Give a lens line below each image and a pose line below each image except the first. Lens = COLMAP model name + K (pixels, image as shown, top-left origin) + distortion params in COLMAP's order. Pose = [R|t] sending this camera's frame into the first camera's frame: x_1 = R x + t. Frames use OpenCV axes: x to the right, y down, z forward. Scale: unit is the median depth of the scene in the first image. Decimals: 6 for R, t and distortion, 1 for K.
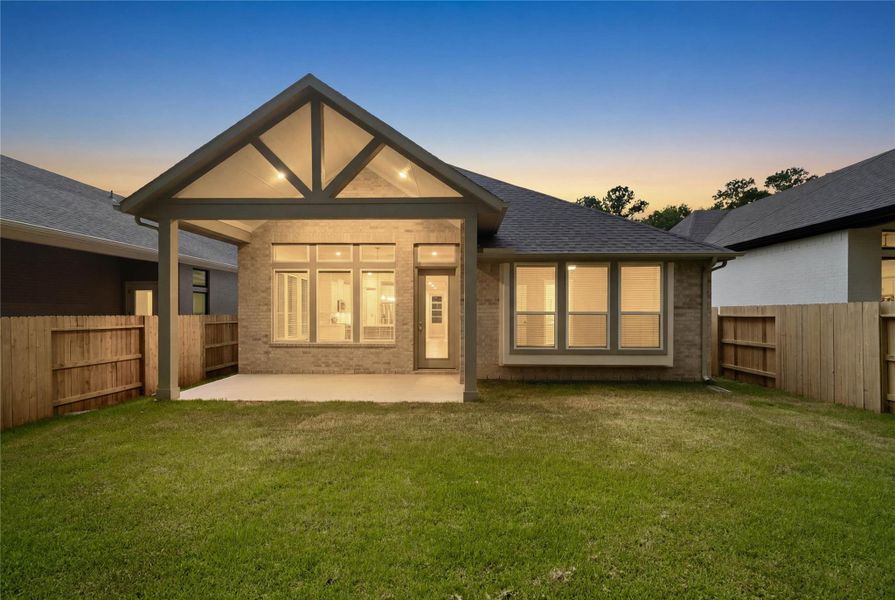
lens RADIAL K [[415.7, 0, 447.5], [0, 415.7, 300.0], [0, 0, 1]] dist [0.000857, 0.000237]
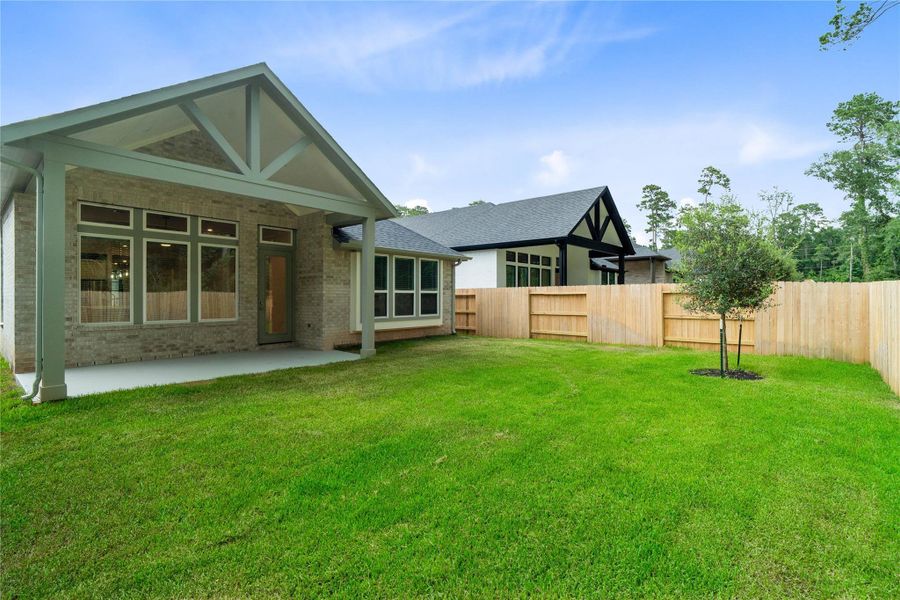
lens RADIAL K [[429.1, 0, 444.2], [0, 429.1, 296.2], [0, 0, 1]] dist [-0.001544, 0.000302]
pose [[0.637899, 0.000425, 0.770120, -0.662730], [-0.015956, 0.999792, 0.012664, 0.024878], [-0.769954, -0.020366, 0.637774, -0.048984]]
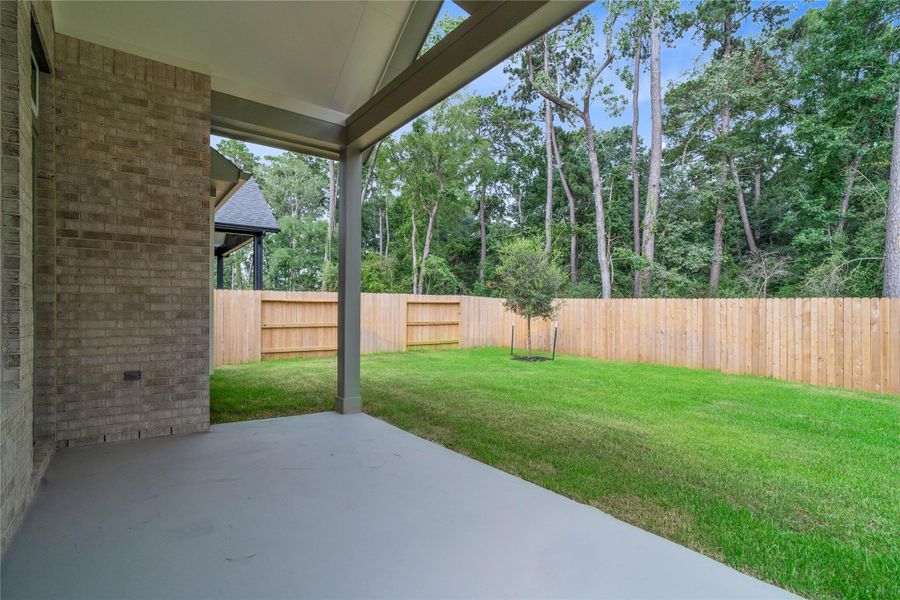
lens RADIAL K [[438.8, 0, 451.4], [0, 438.8, 312.2], [0, 0, 1]] dist [-0.000383, 0.000021]
pose [[-0.621014, -0.004251, 0.783788, -0.503645], [-0.020025, 0.999745, -0.010444, 0.064580], [-0.783544, -0.022181, -0.620940, 1.046721]]
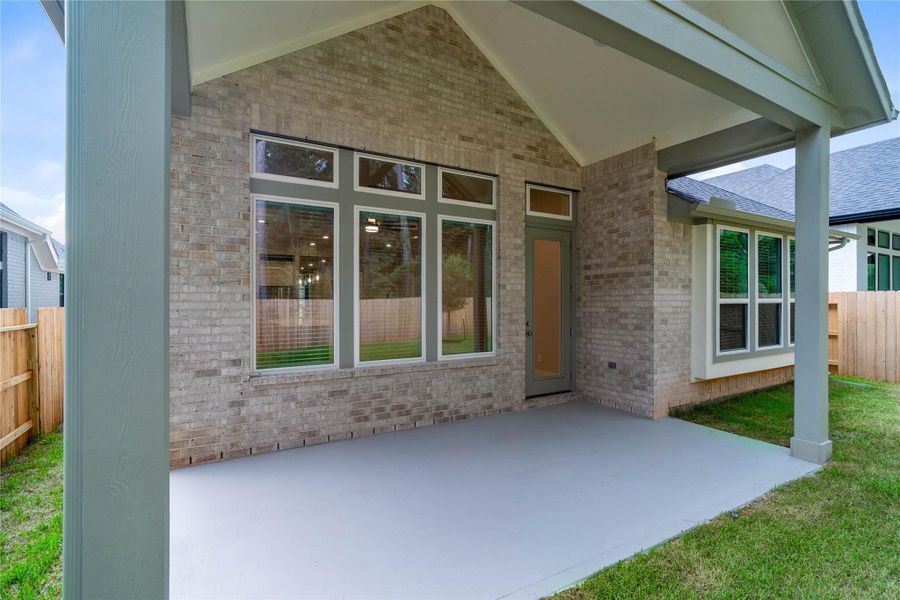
lens RADIAL K [[429.1, 0, 444.2], [0, 429.1, 296.2], [0, 0, 1]] dist [-0.001544, 0.000302]
pose [[0.851544, 0.001805, 0.524281, -0.527229], [-0.007300, 0.999938, 0.008414, 0.020535], [-0.524233, -0.010992, 0.851504, 0.604353]]
